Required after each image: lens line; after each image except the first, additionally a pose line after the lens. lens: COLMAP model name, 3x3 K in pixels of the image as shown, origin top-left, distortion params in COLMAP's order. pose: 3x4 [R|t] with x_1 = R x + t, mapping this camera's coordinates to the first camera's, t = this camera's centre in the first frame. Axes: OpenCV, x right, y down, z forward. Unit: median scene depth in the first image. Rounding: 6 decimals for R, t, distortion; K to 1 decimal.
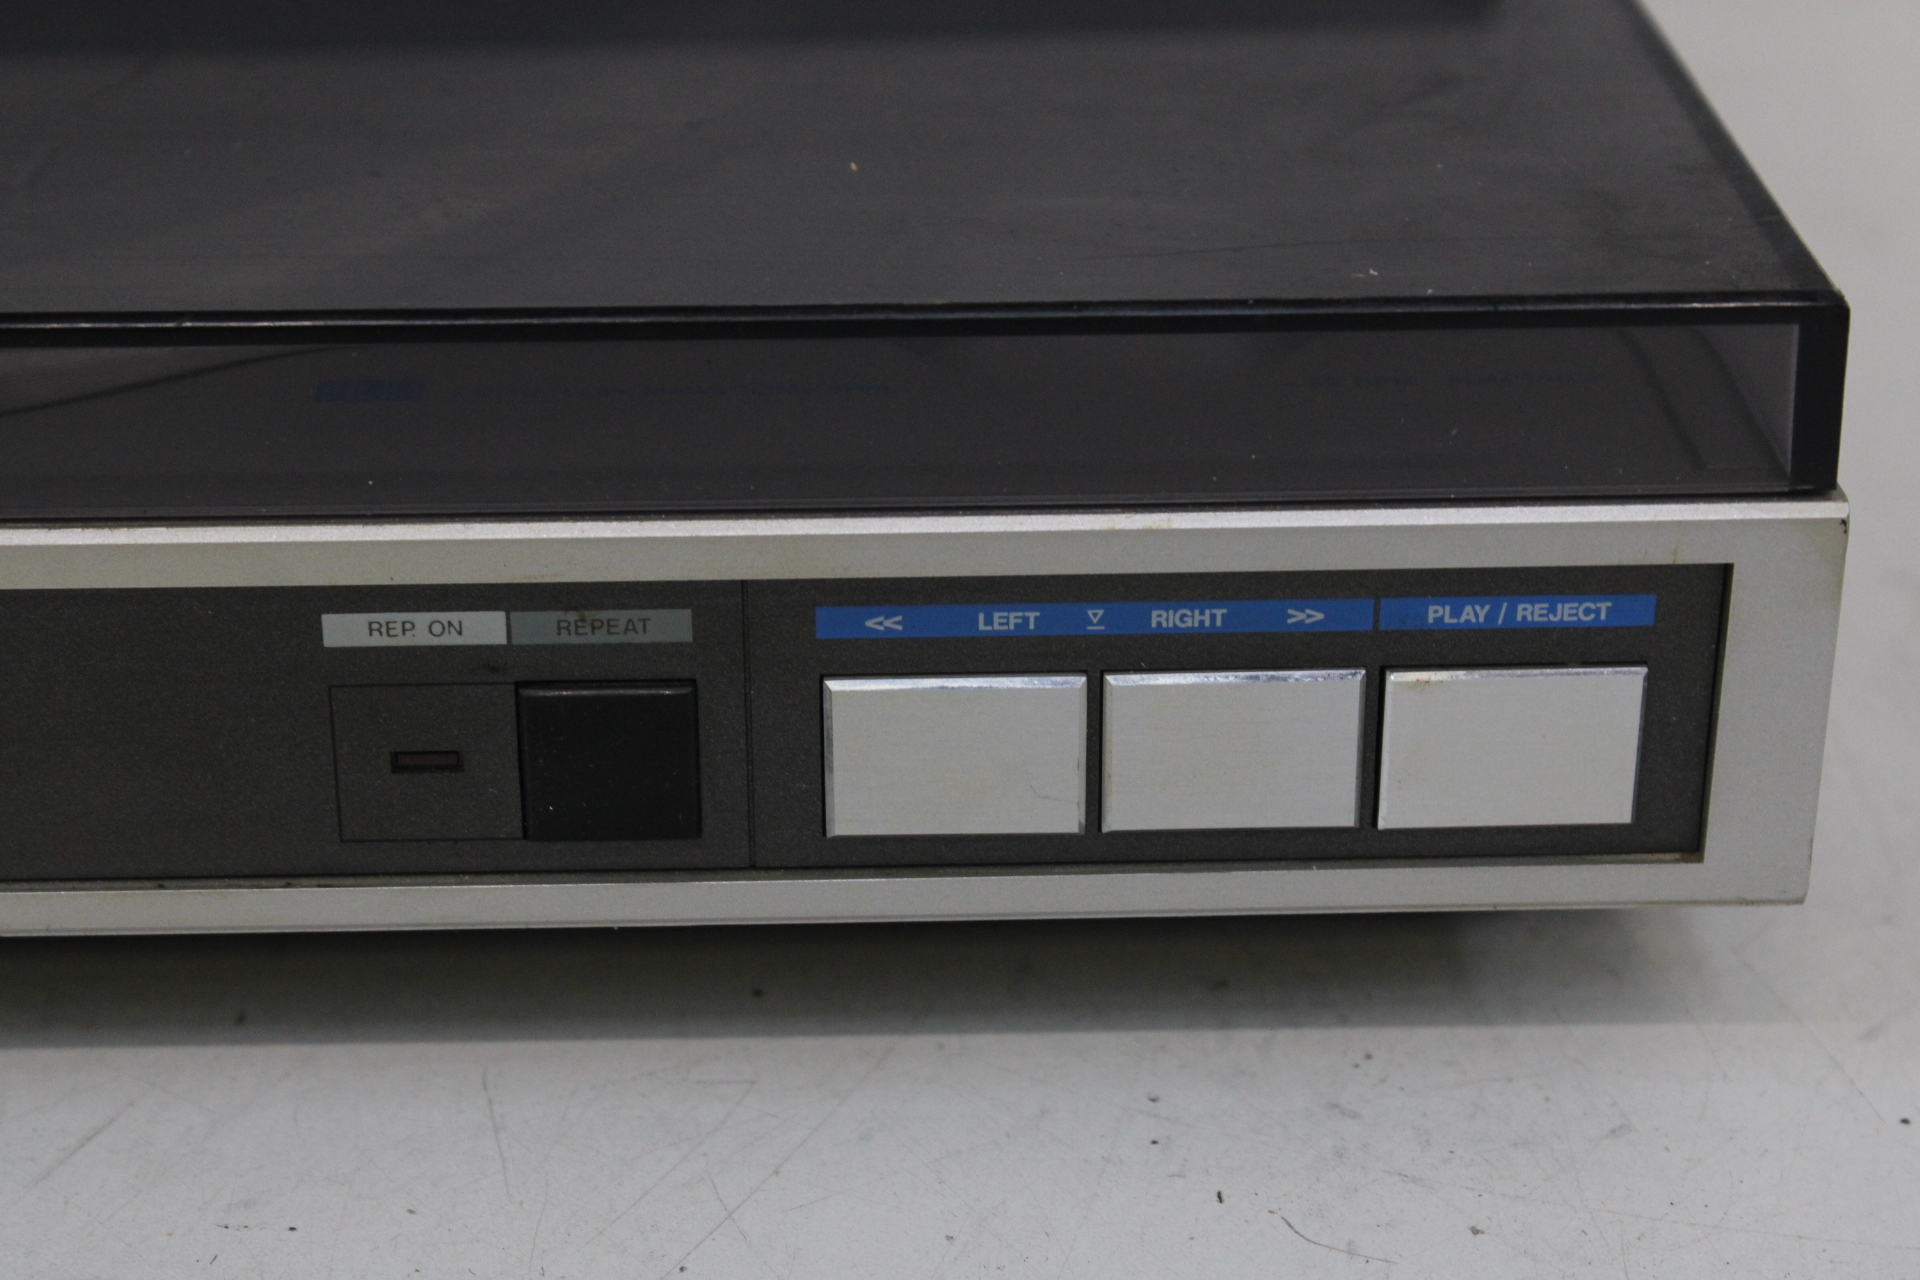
lens RADIAL K [[4266.2, 0, 957.9], [0, 4266.2, 632.4], [0, 0, 1]] dist [-0.018060, 0.000000]
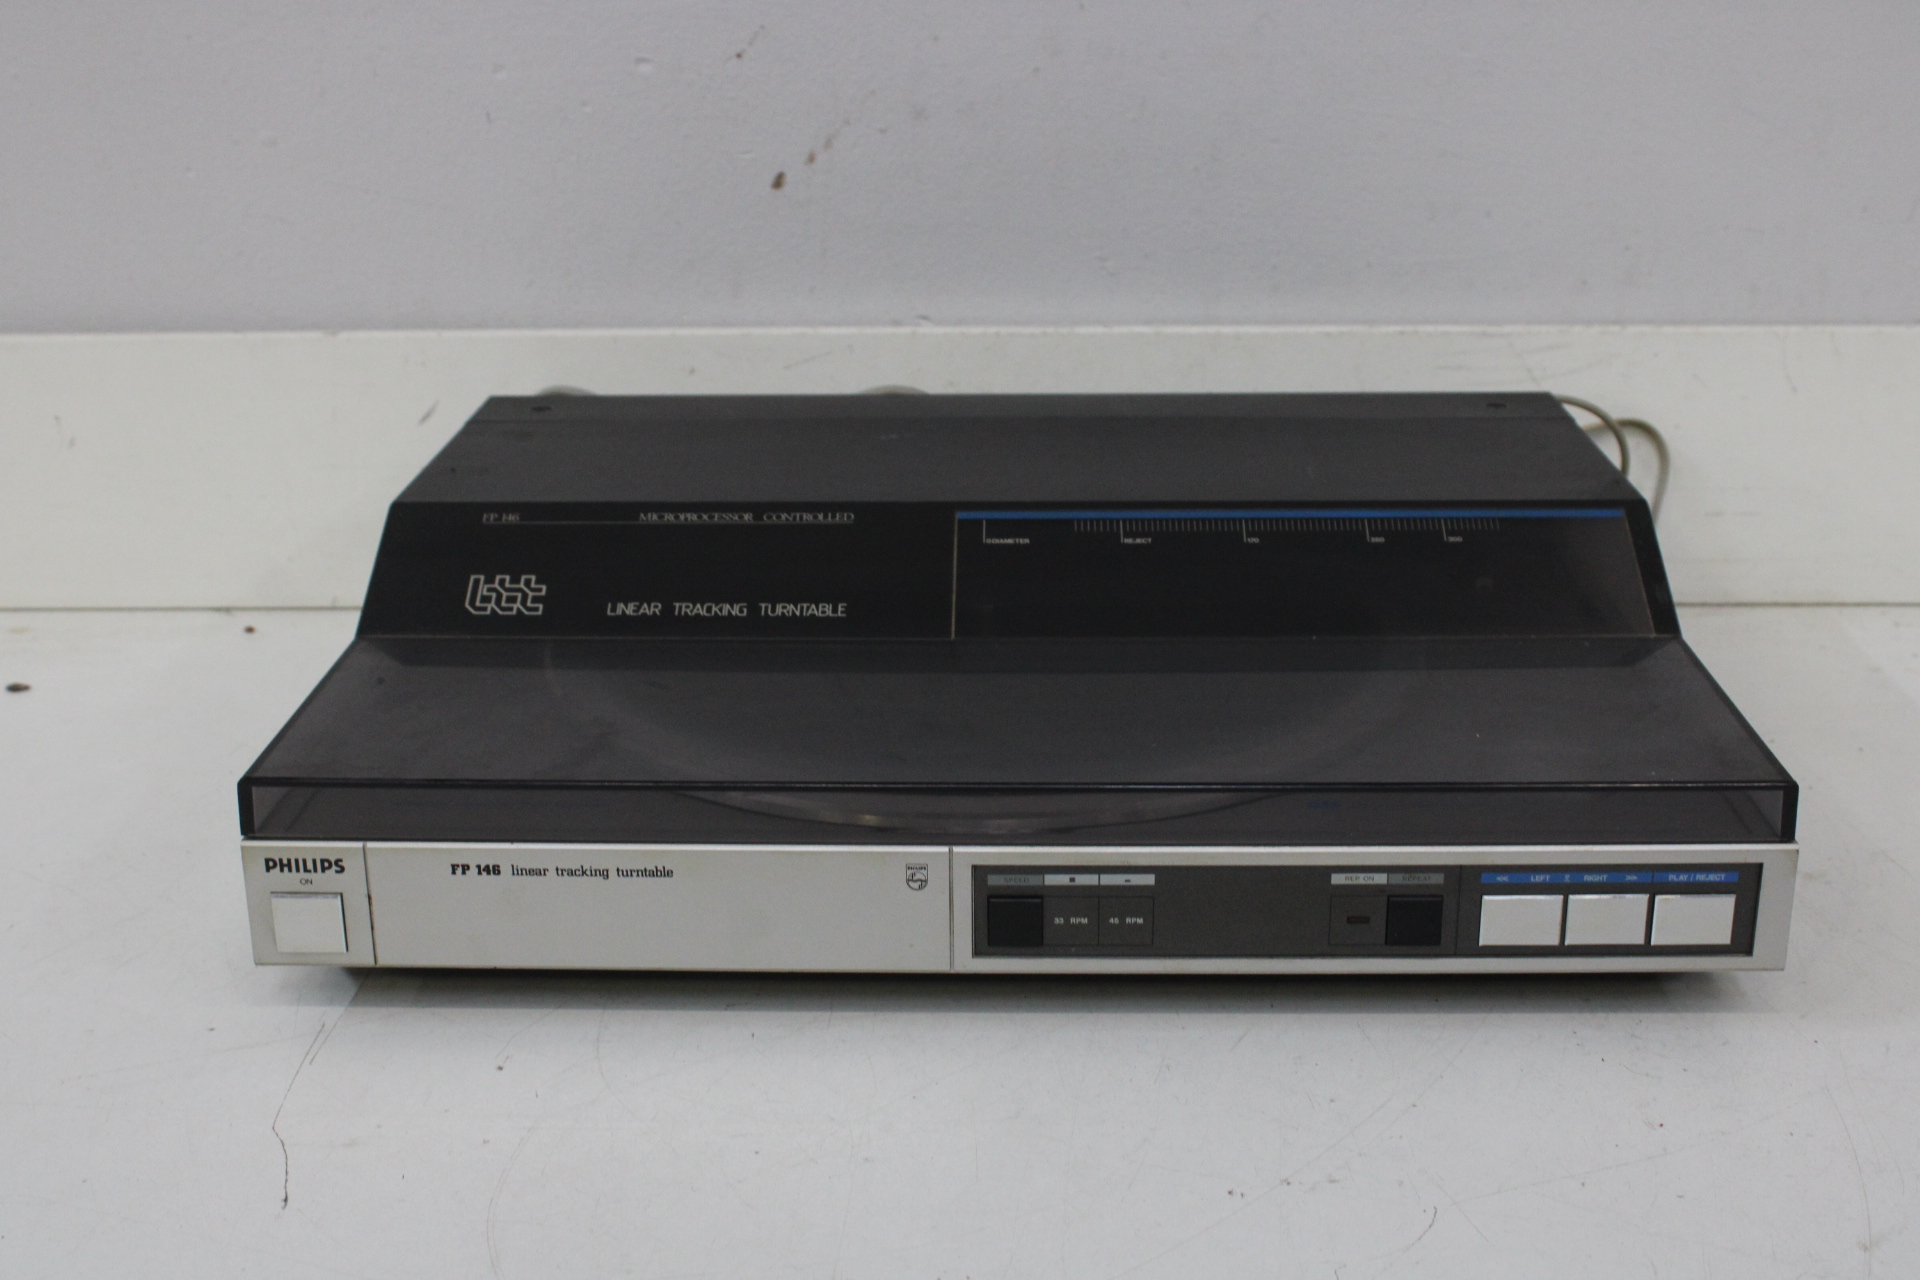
lens RADIAL K [[2442.4, 0, 950.7], [0, 2442.4, 627.8], [0, 0, 1]] dist [-0.050040, 0.000000]
pose [[0.998110, 0.007359, -0.061004, -0.322087], [-0.015494, 0.990866, -0.133958, 0.063097], [0.059461, 0.134650, 0.989108, -0.890105]]
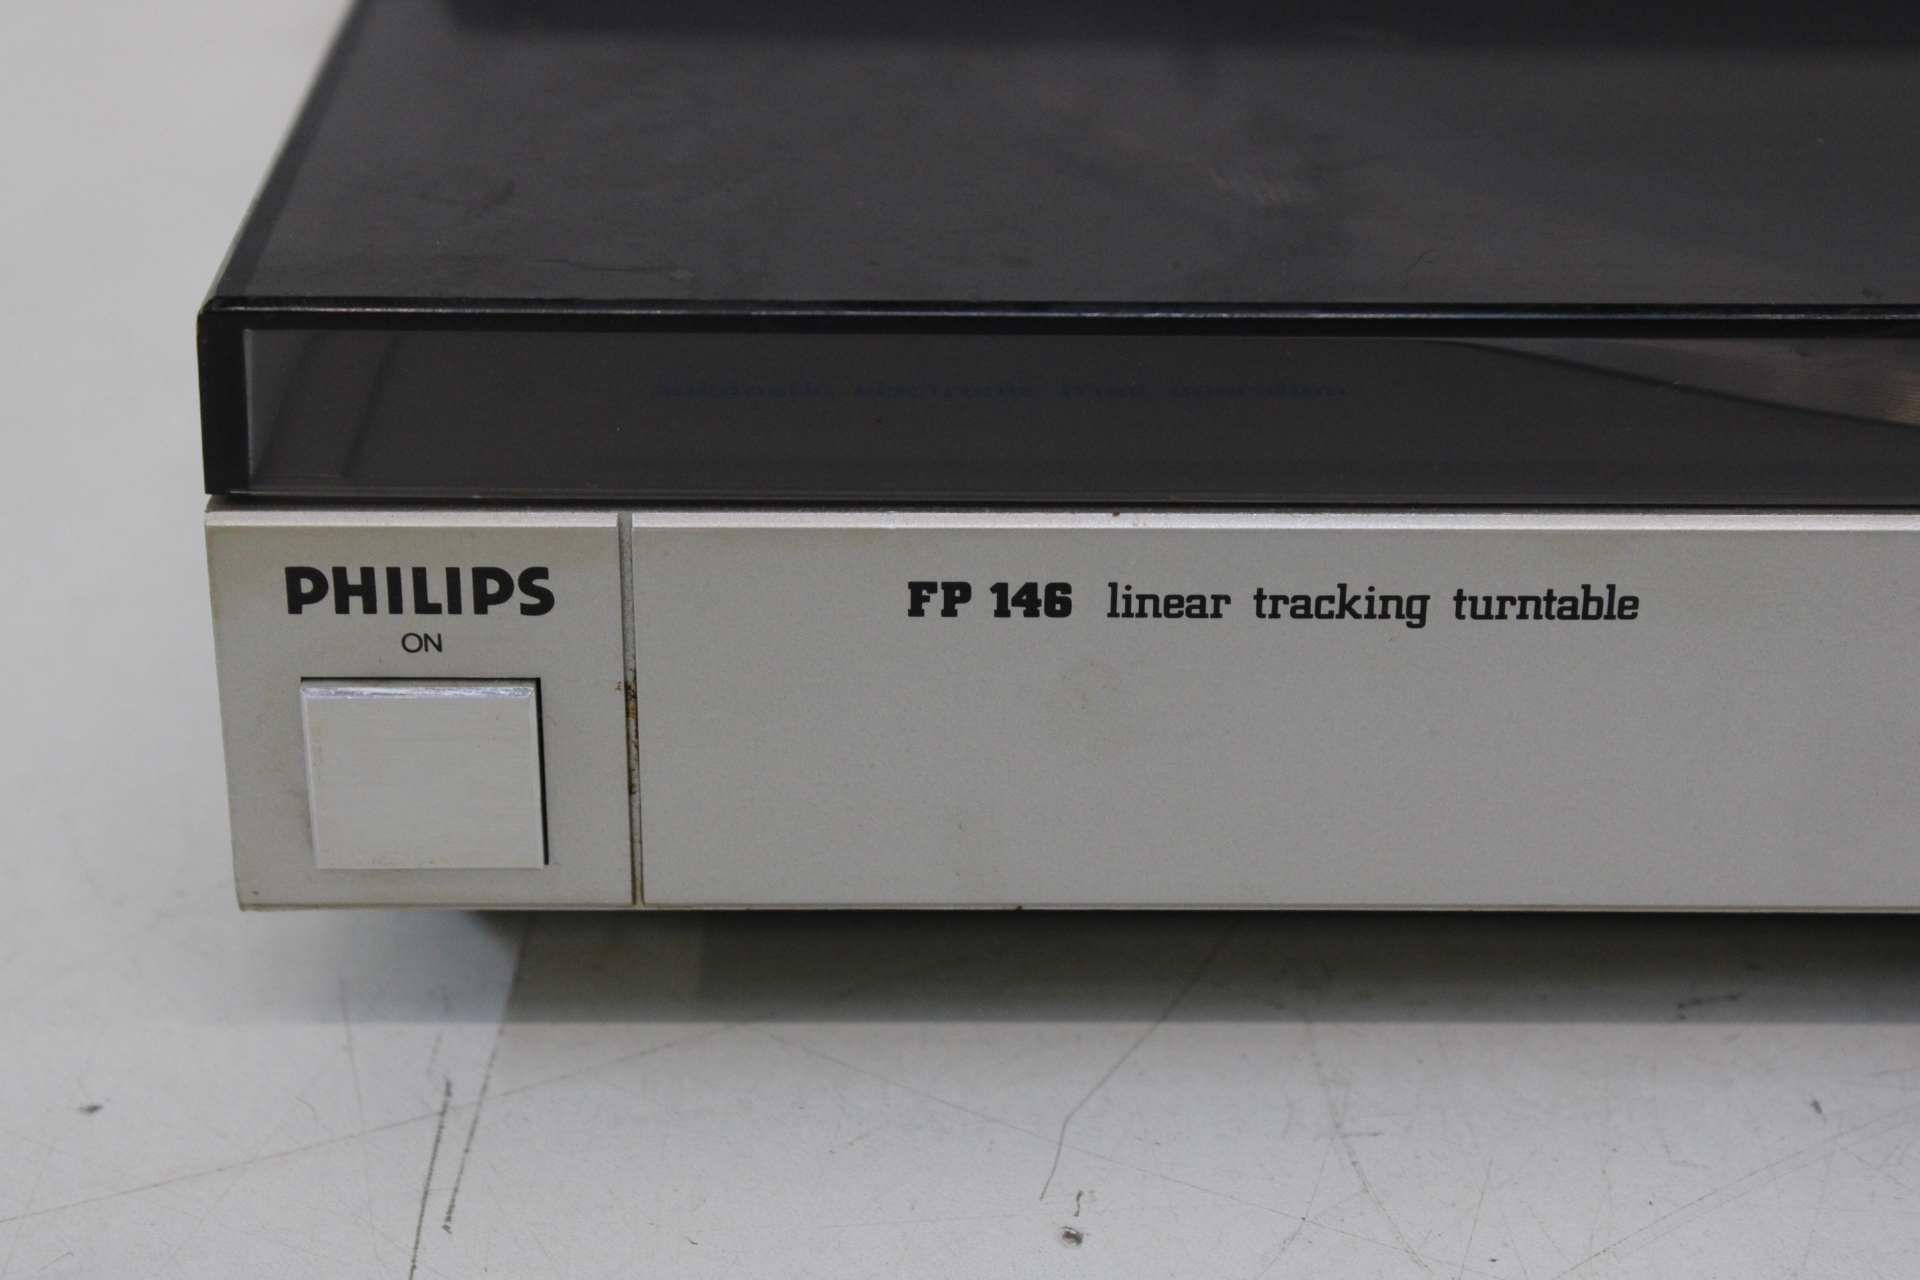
lens RADIAL K [[4266.2, 0, 953.0], [0, 4266.2, 646.9], [0, 0, 1]] dist [-0.018060, 0.000000]
pose [[0.999755, 0.008897, 0.020290, -0.829084], [-0.008984, 0.999951, 0.004164, 0.009018], [-0.020252, -0.004345, 0.999785, -0.037841]]
